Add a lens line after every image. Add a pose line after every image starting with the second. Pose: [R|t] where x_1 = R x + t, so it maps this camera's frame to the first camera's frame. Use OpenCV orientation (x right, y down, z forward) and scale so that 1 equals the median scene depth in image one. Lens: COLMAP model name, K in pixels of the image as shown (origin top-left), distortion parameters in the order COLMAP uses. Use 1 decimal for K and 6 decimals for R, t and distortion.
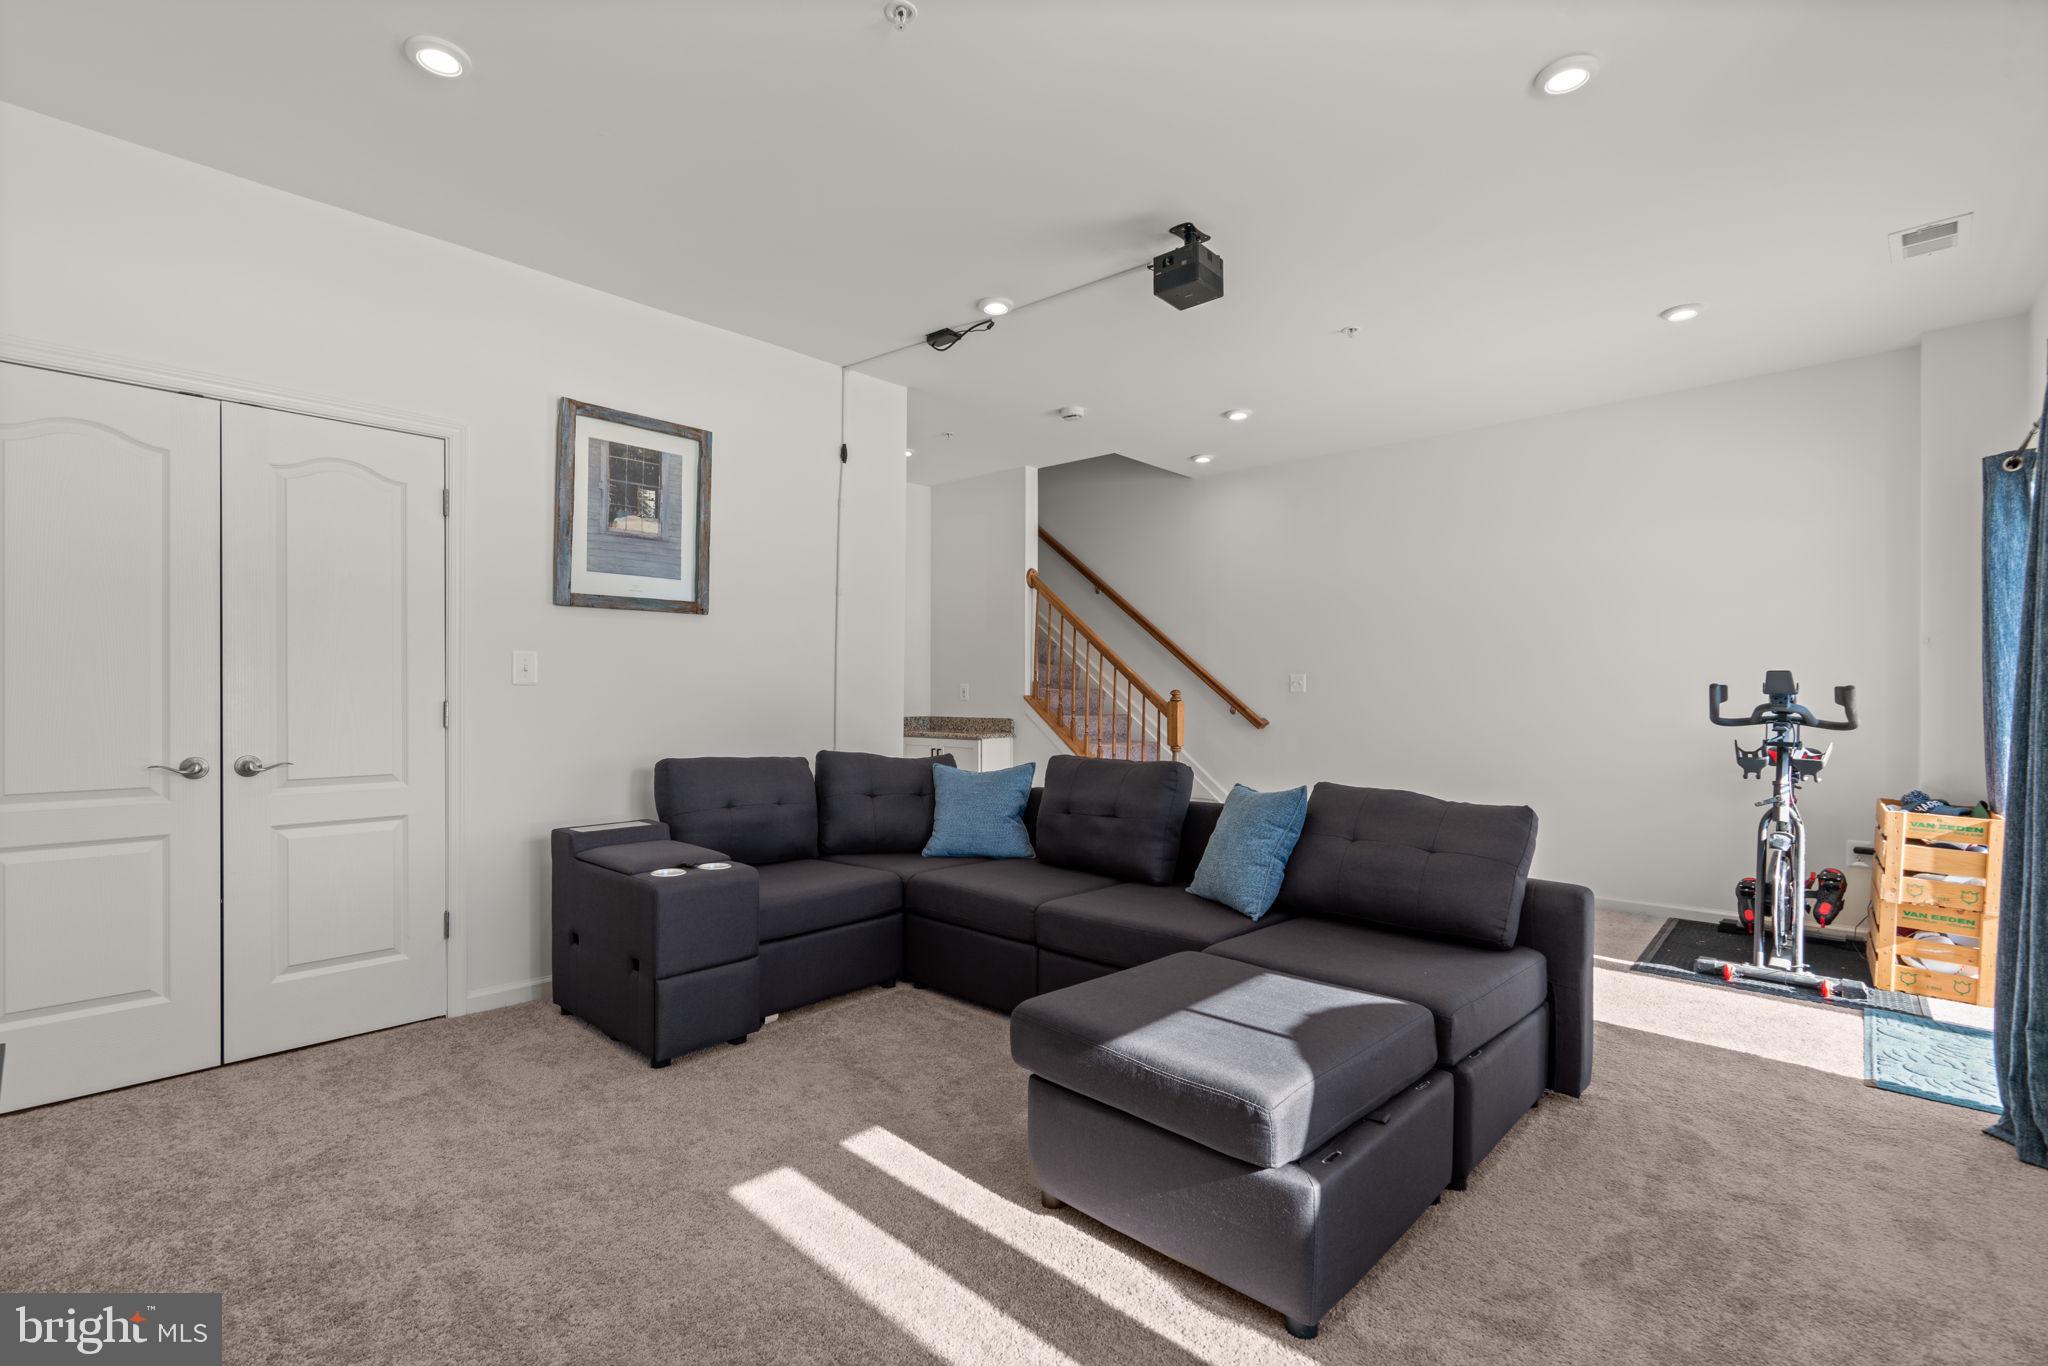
lens RADIAL K [[928.2, 0, 993.7], [0, 928.2, 690.6], [0, 0, 1]] dist [-0.004248, 0.000196]
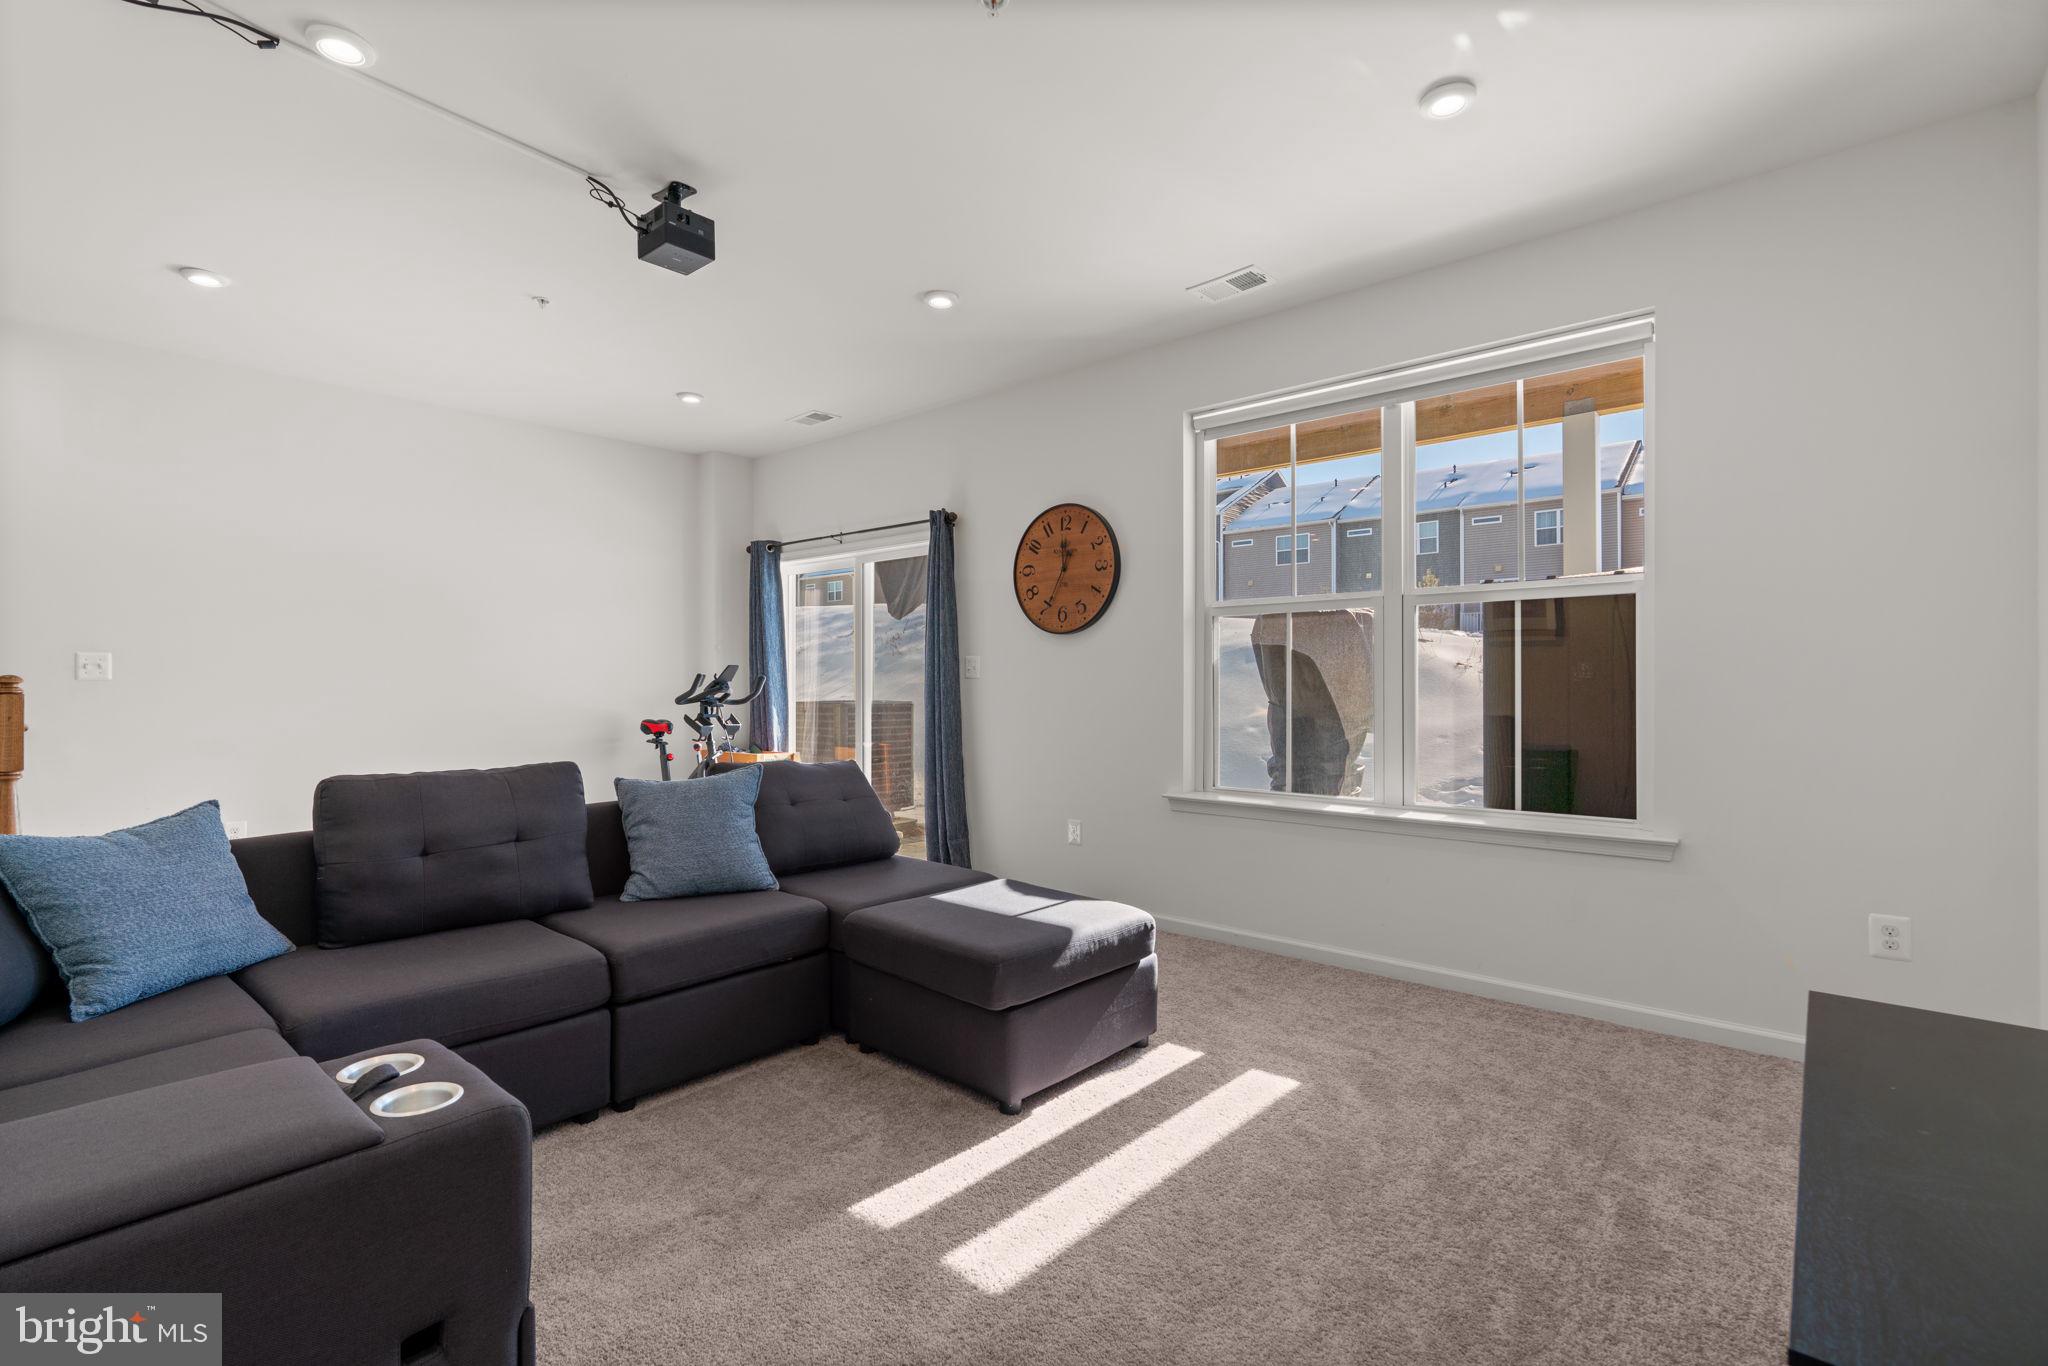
lens RADIAL K [[895.5, 0, 1068.3], [0, 895.5, 669.6], [0, 0, 1]] dist [-0.002666, -0.000183]
pose [[-0.057867, 0.014099, 0.998225, -1.343512], [0.003053, 0.999898, -0.013946, 0.012447], [-0.998320, 0.002240, -0.057904, 1.234258]]
